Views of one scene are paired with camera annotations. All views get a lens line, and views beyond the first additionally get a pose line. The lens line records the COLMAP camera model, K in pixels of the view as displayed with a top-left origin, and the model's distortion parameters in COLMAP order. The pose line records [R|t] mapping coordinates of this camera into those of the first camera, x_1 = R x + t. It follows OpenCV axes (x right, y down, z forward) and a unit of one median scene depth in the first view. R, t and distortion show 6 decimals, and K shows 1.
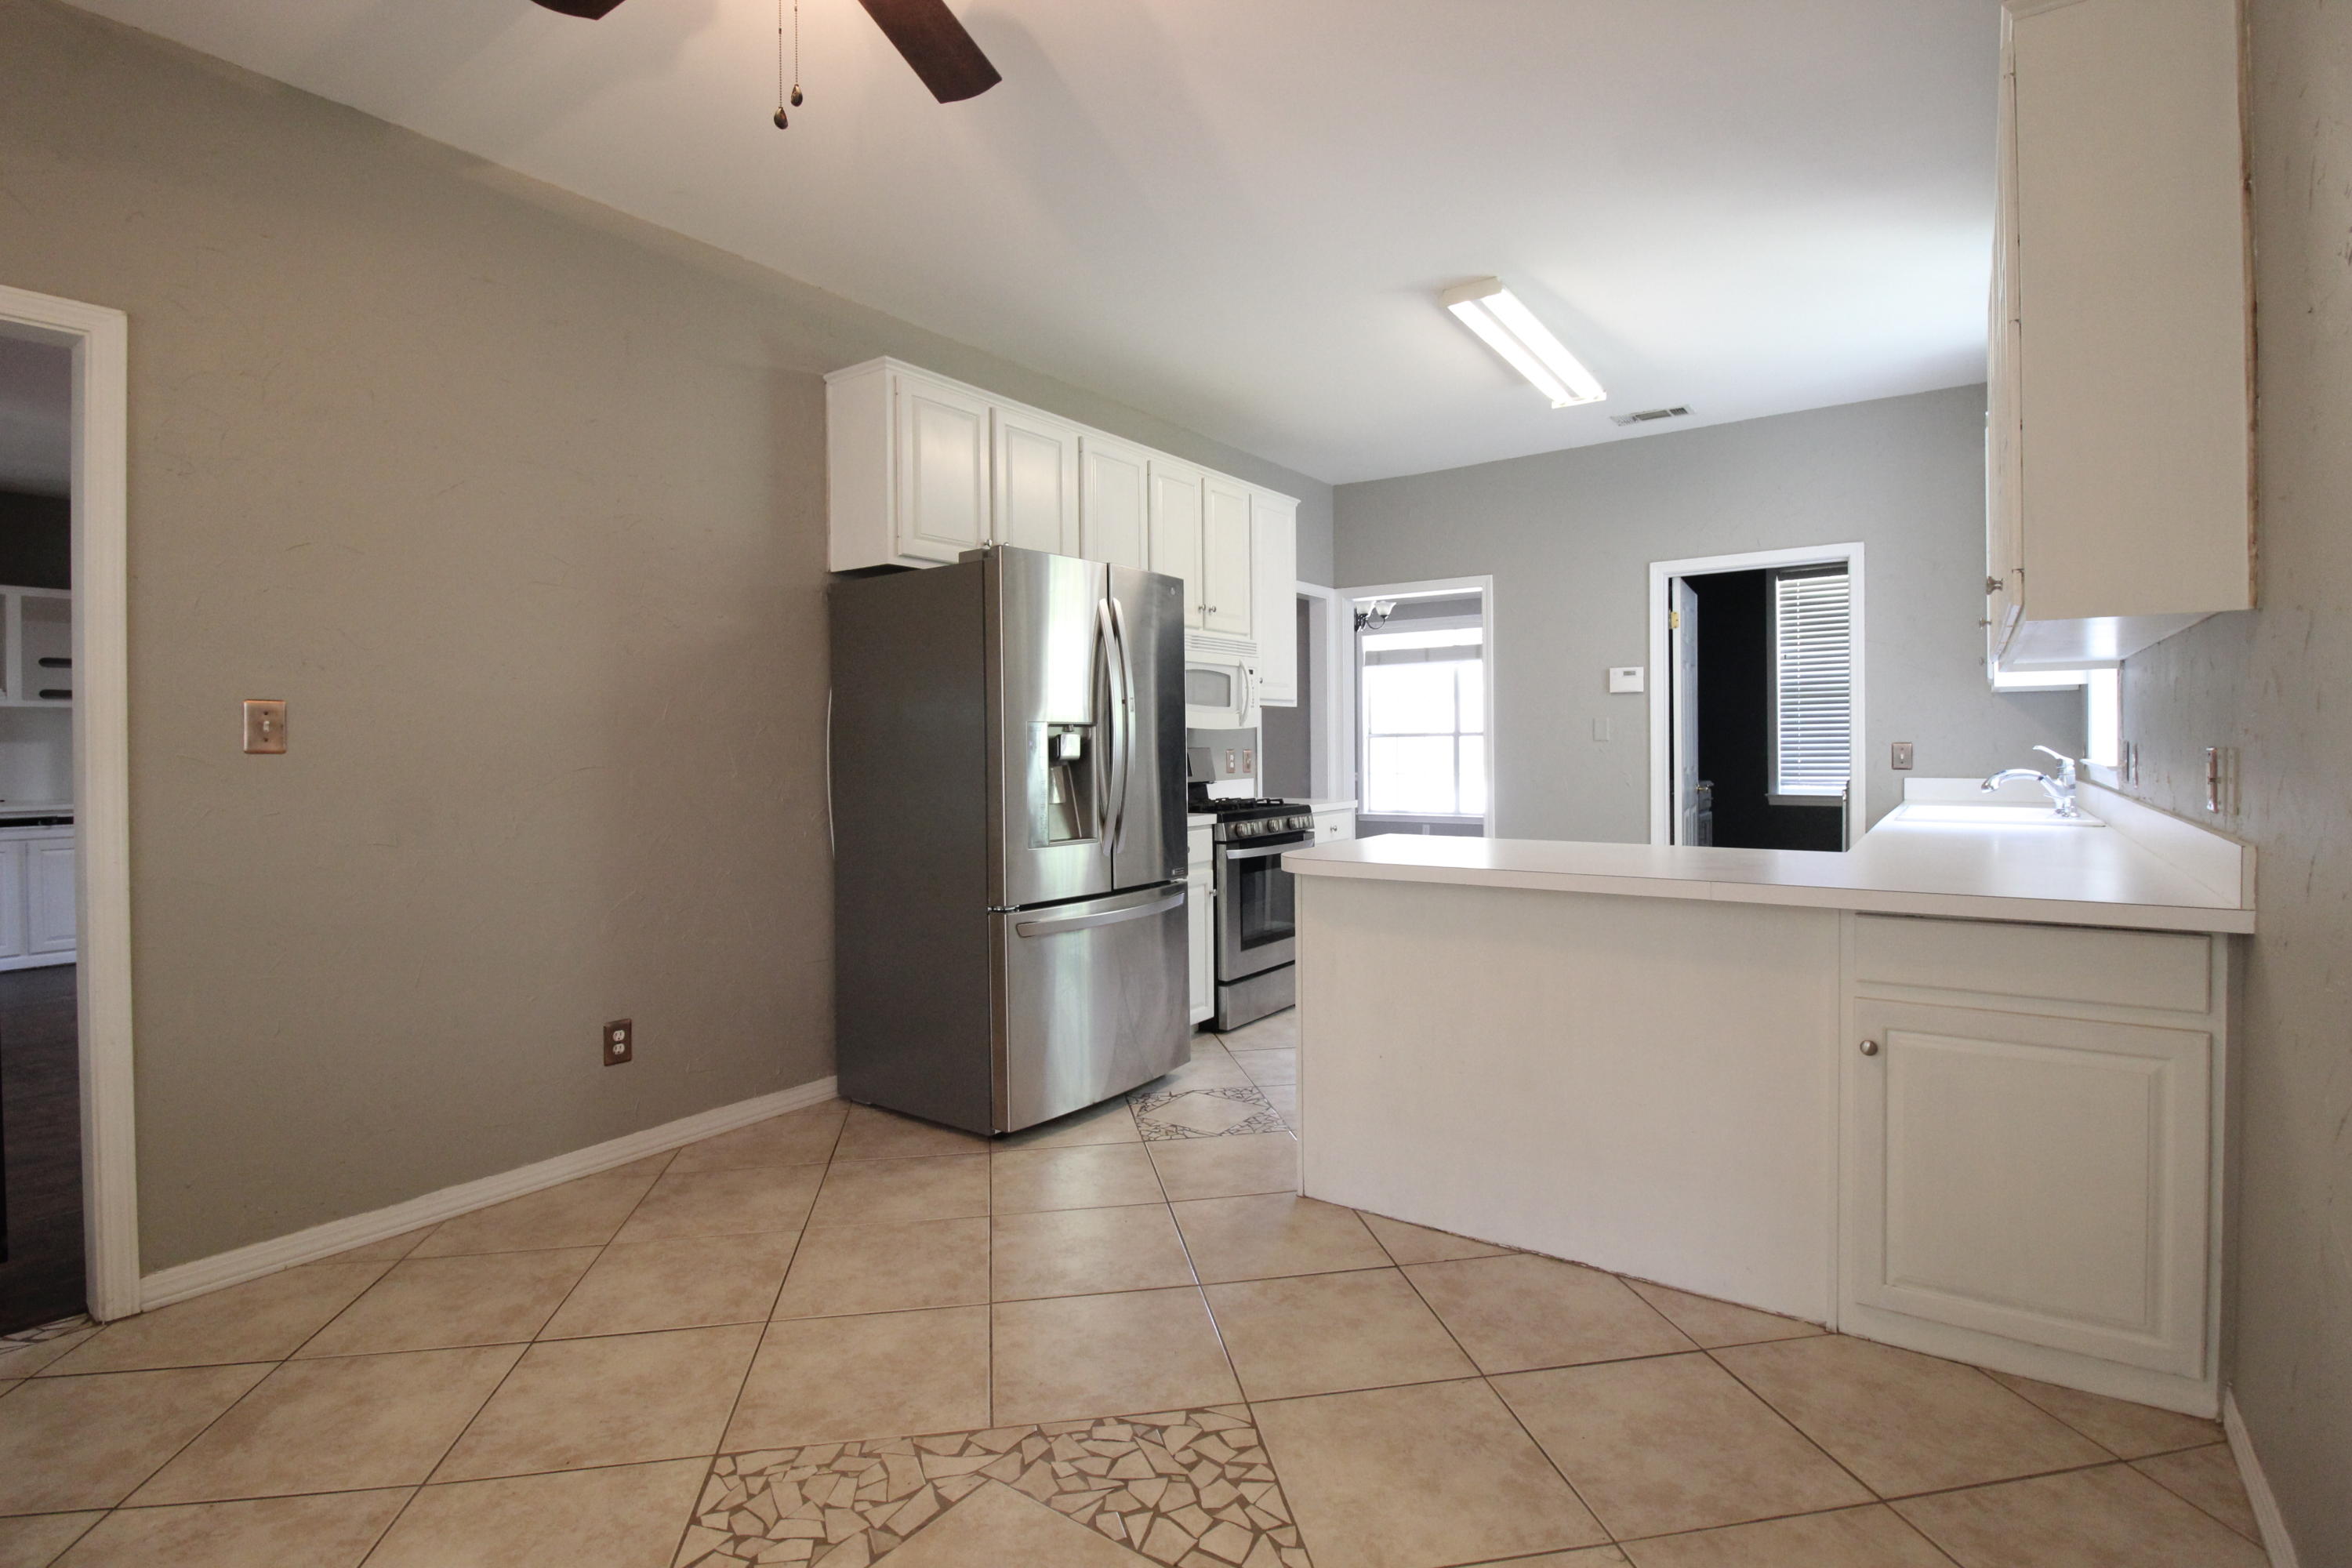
lens RADIAL K [[1124.1, 0, 1180.0], [0, 1124.1, 753.5], [0, 0, 1]] dist [-0.006515, -0.001428]
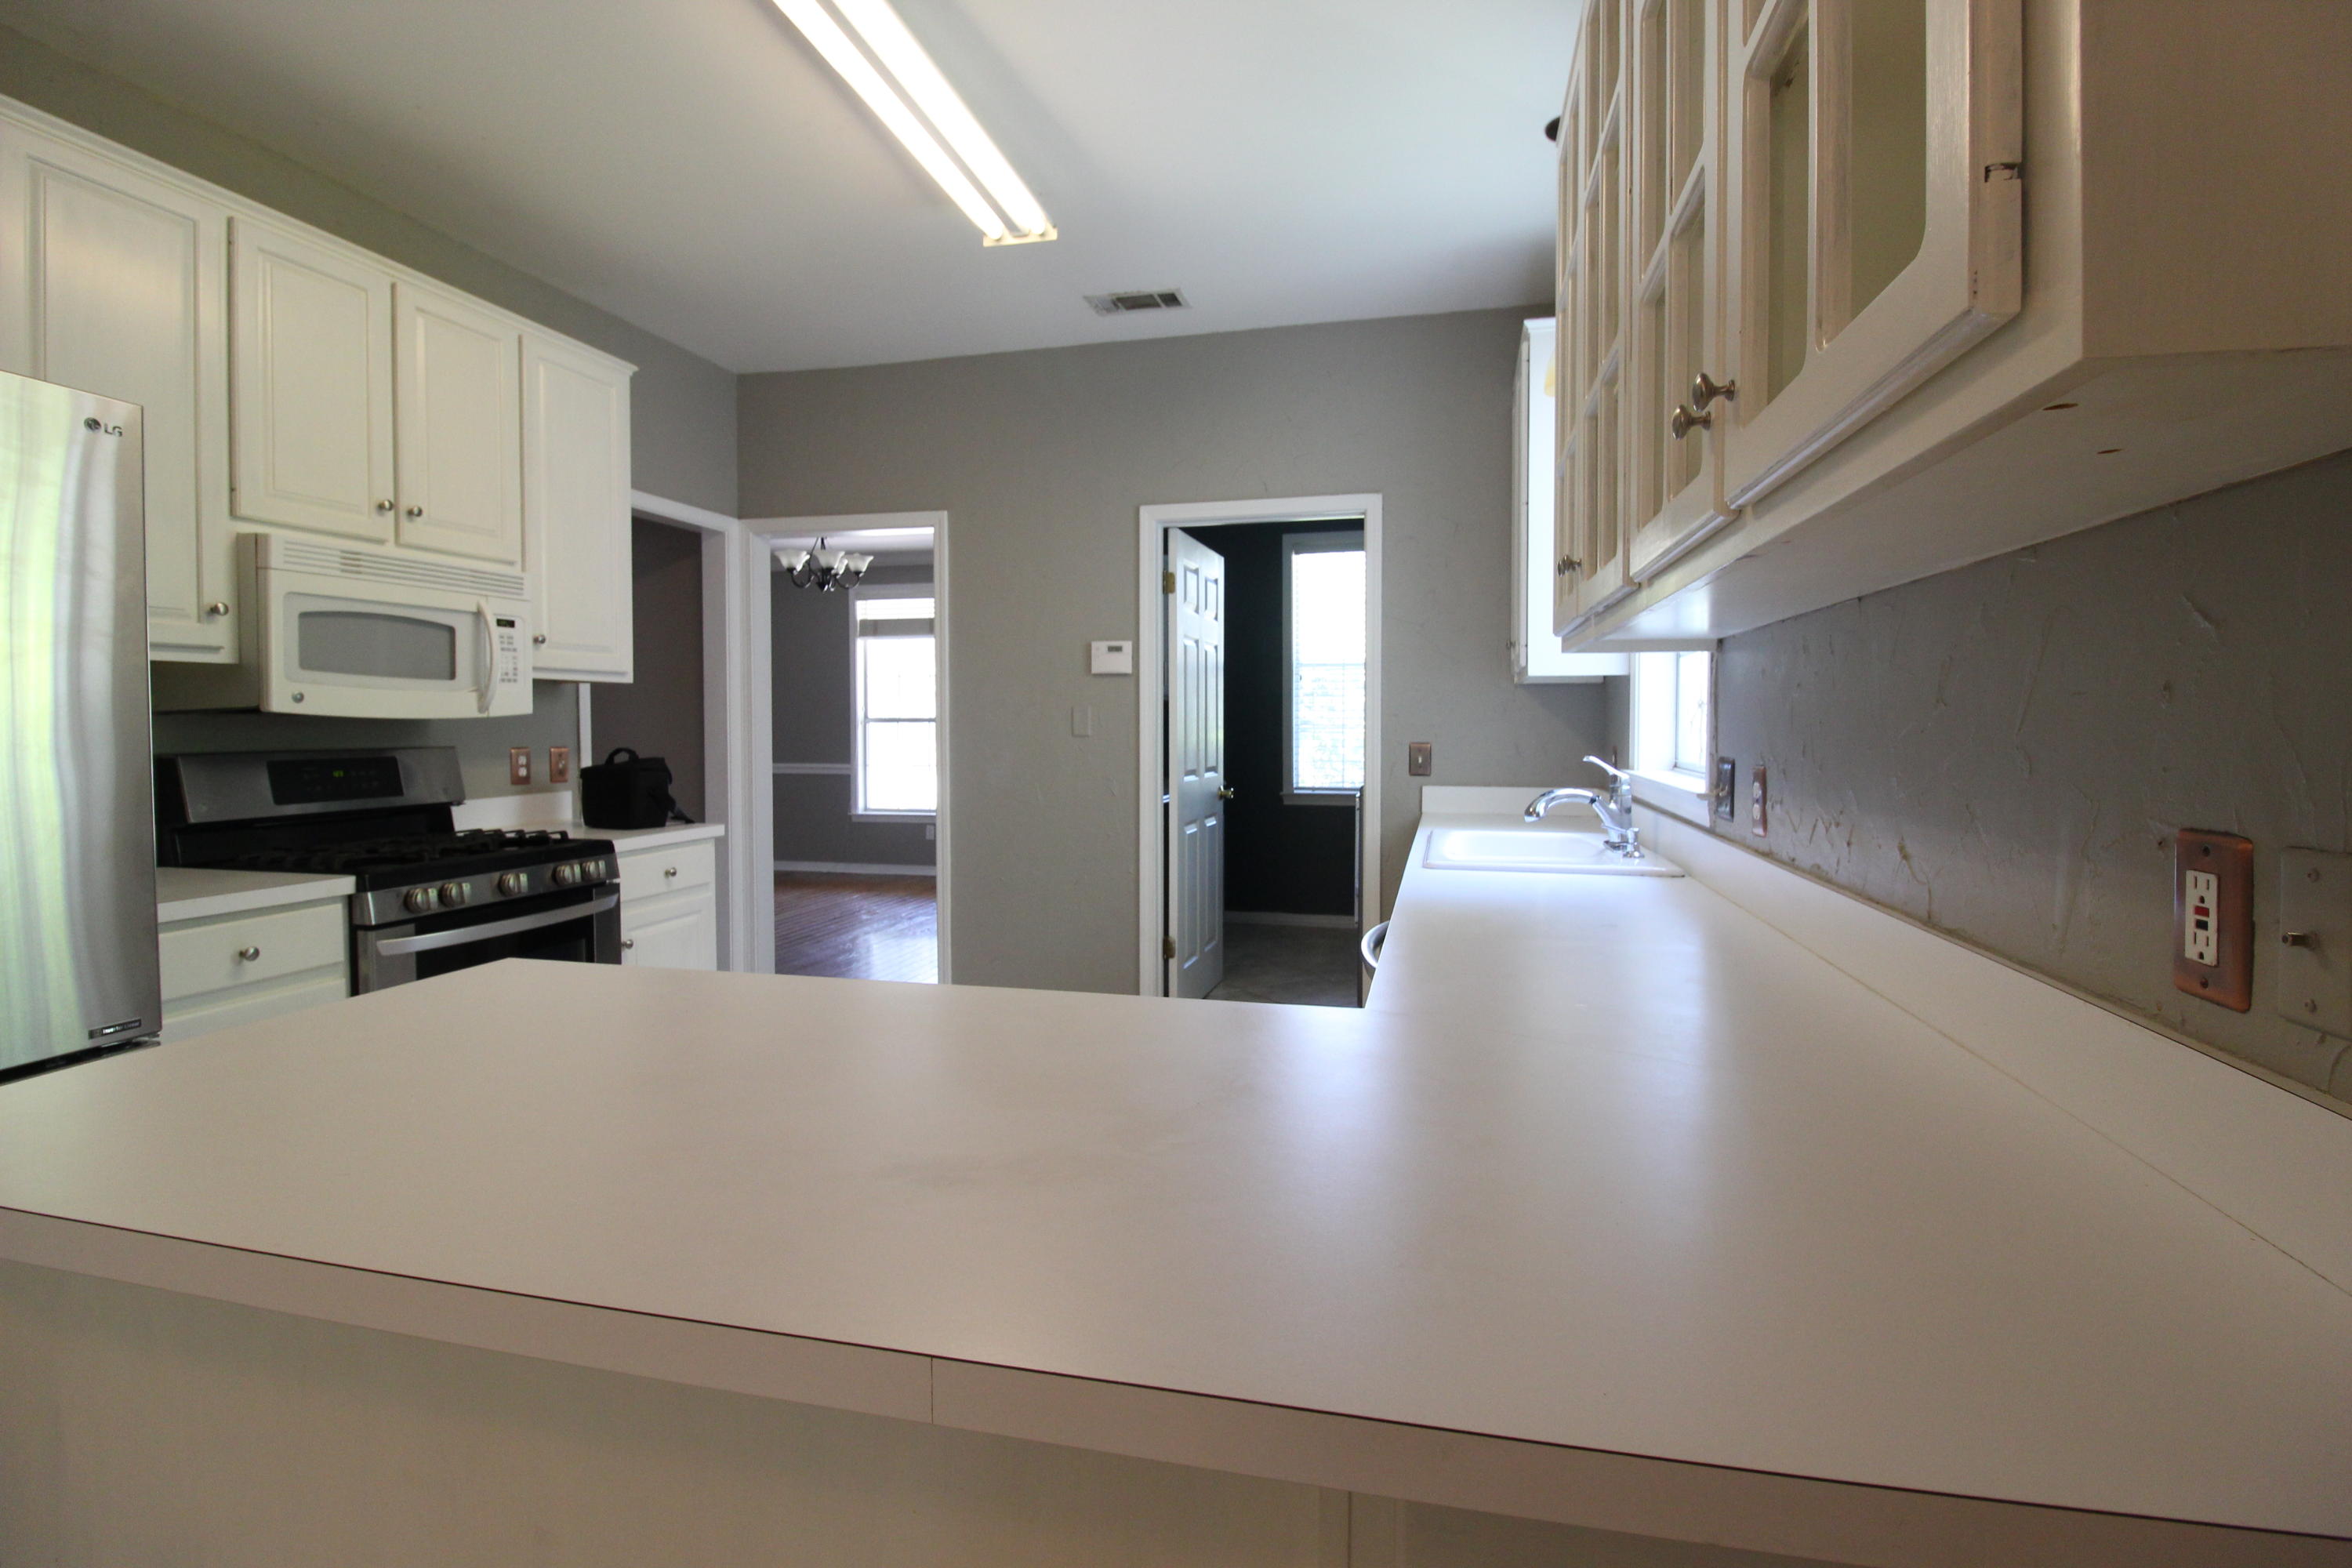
lens RADIAL K [[1124.1, 0, 1192.8], [0, 1124.1, 746.3], [0, 0, 1]] dist [-0.006515, -0.001428]
pose [[0.924585, 0.000808, 0.380974, 0.173452], [-0.004946, 0.999939, 0.009883, -0.014107], [-0.380943, -0.011022, 0.924533, 0.297670]]
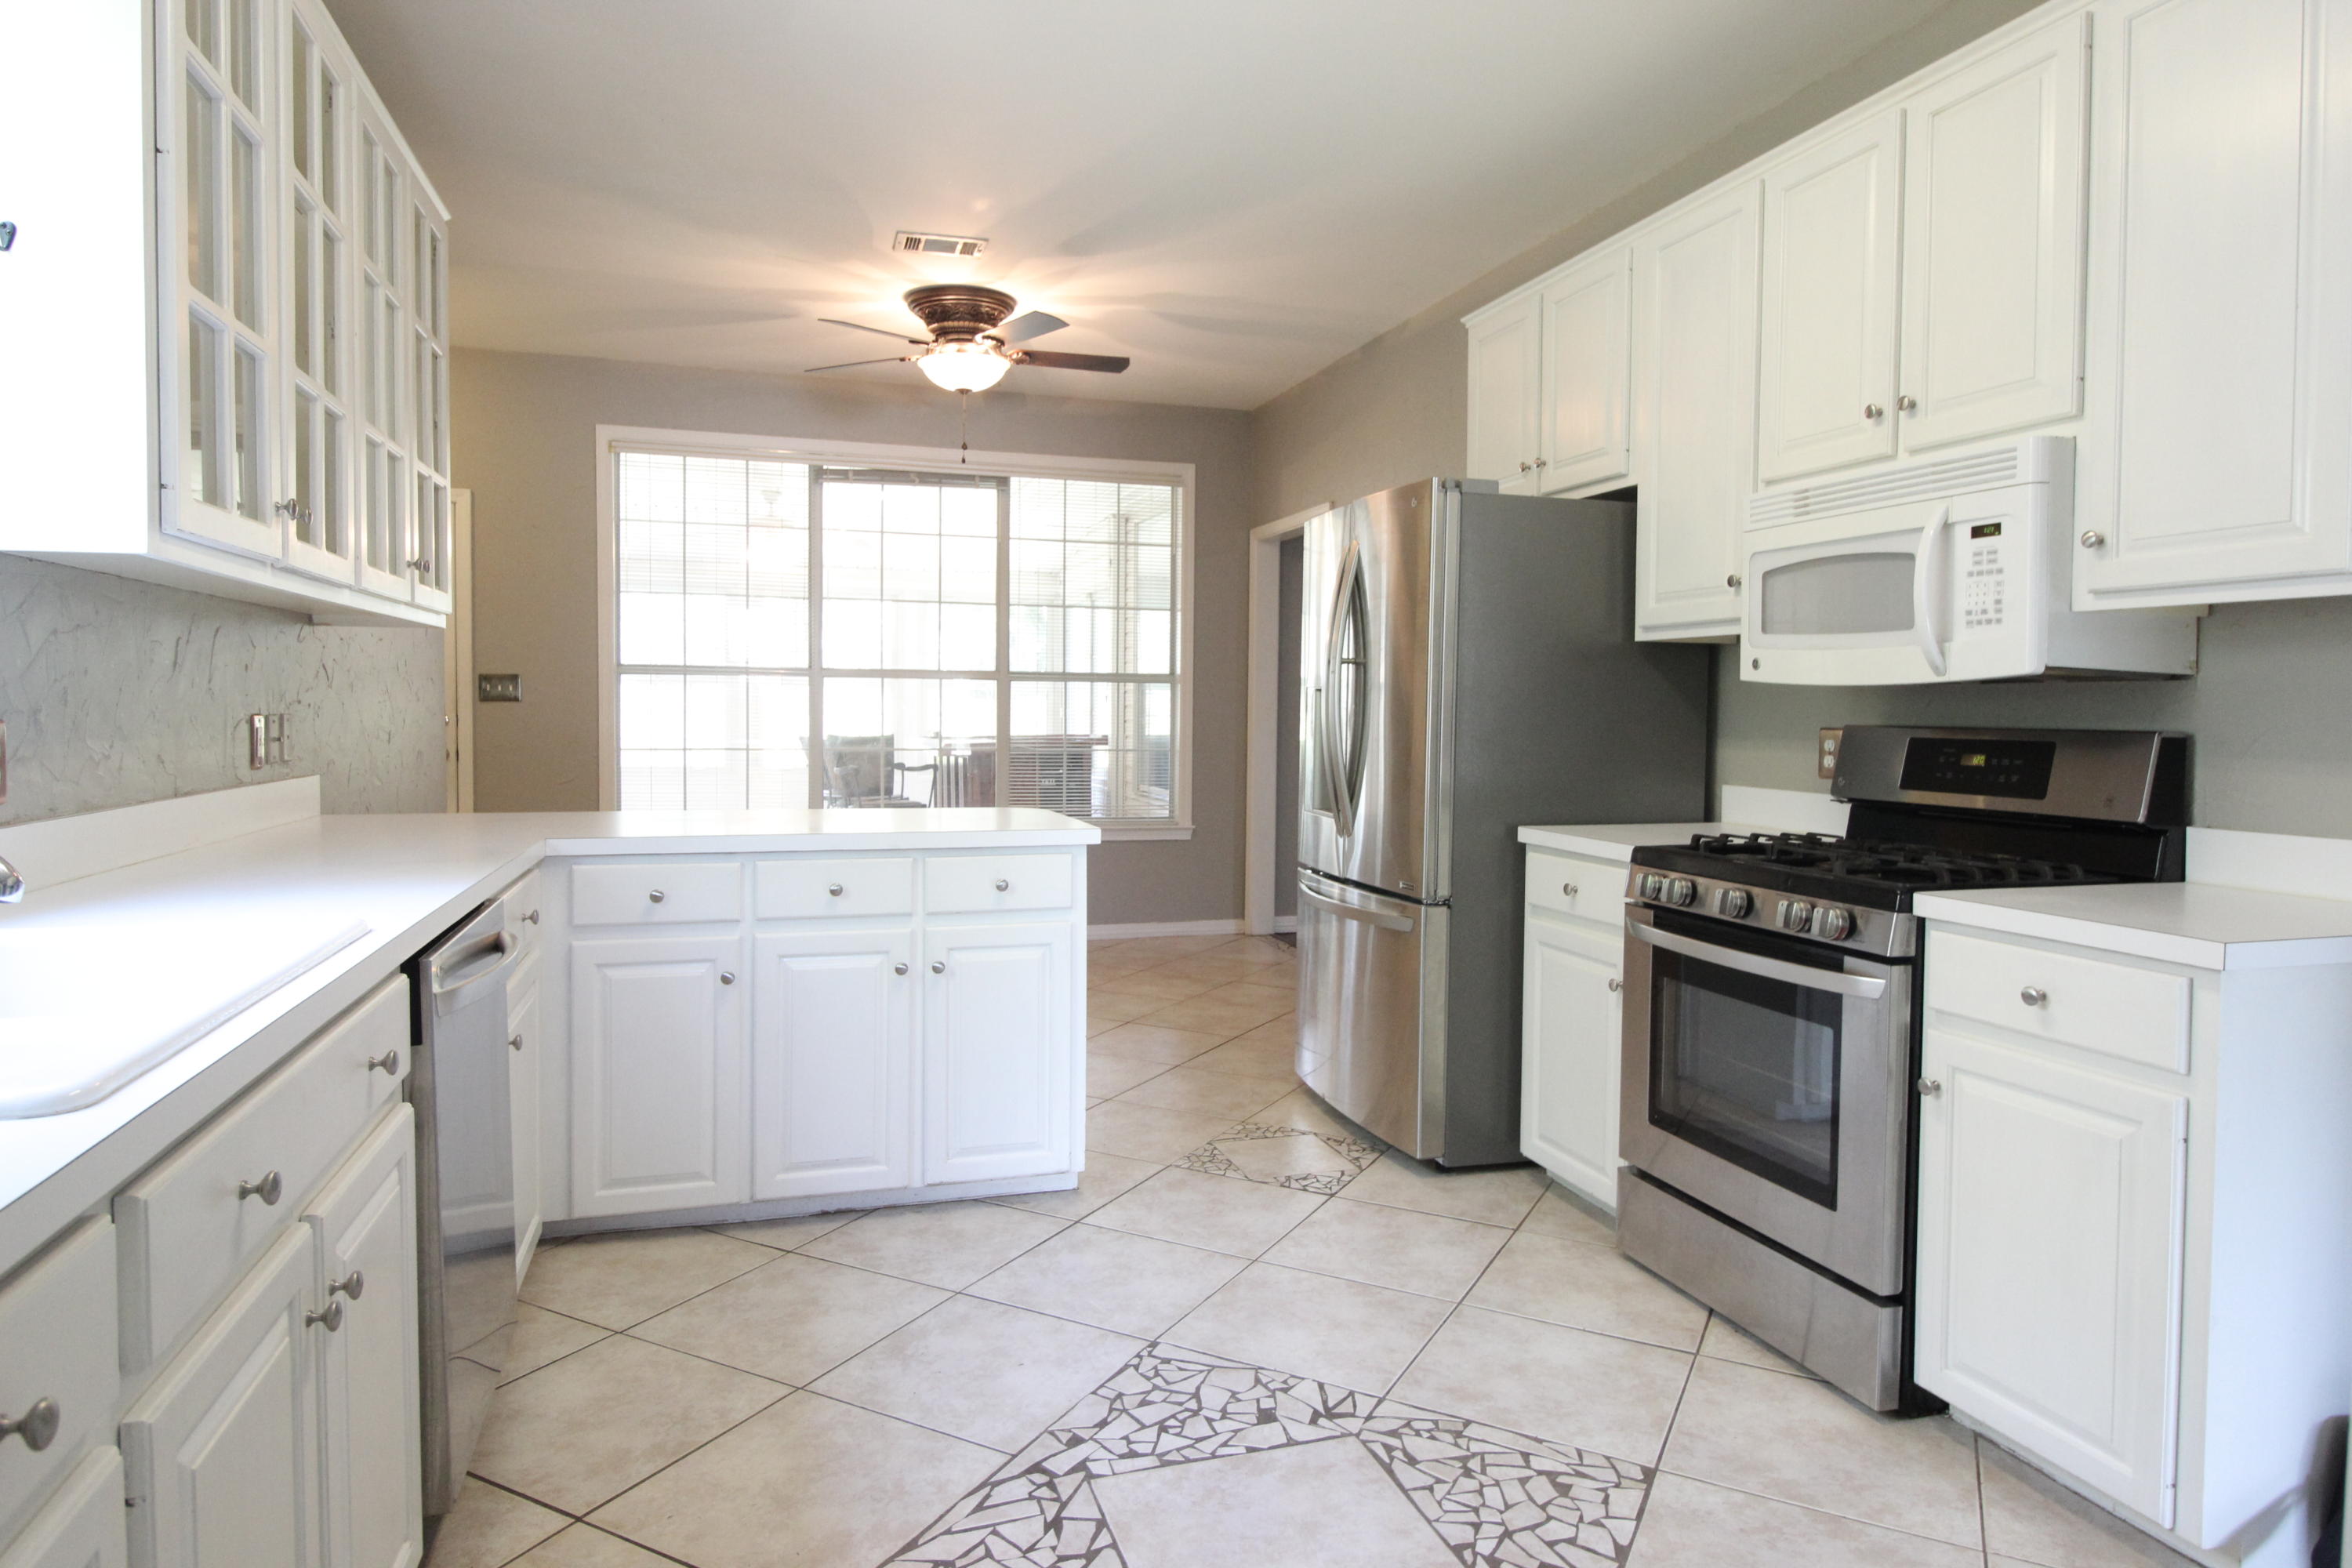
lens RADIAL K [[1410.5, 0, 1169.8], [0, 1410.5, 775.4], [0, 0, 1]] dist [-0.005206, 0.000094]
pose [[-0.611373, 0.048538, -0.789853, 0.602760], [-0.003297, 0.997952, 0.063878, -0.019725], [0.791336, 0.041657, -0.609961, 1.066782]]
